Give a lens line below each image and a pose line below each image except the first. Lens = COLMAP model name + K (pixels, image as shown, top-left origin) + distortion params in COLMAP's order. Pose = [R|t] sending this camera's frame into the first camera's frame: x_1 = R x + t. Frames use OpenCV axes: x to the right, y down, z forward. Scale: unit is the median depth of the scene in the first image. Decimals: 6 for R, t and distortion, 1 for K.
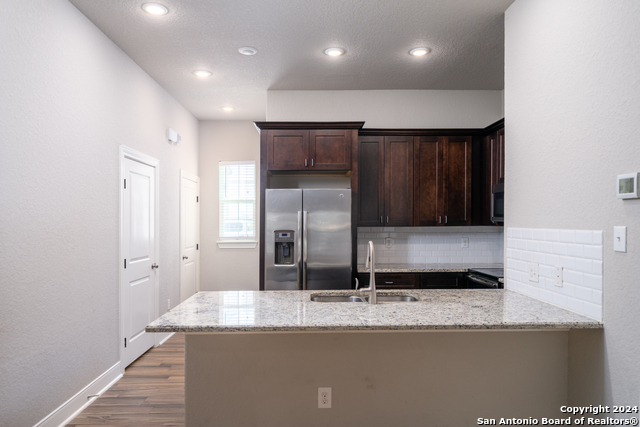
lens RADIAL K [[448.2, 0, 366.2], [0, 448.2, 222.9], [0, 0, 1]] dist [-0.004599, 0.004704]
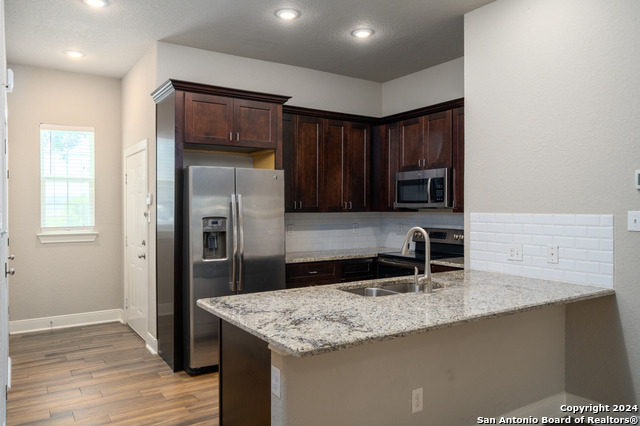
lens RADIAL K [[448.2, 0, 343.2], [0, 448.2, 209.2], [0, 0, 1]] dist [-0.004599, 0.004704]
pose [[0.859837, 0.002624, 0.510562, -0.379560], [-0.002021, 0.999996, -0.001734, 0.003158], [-0.510564, 0.000459, 0.859839, 0.164619]]
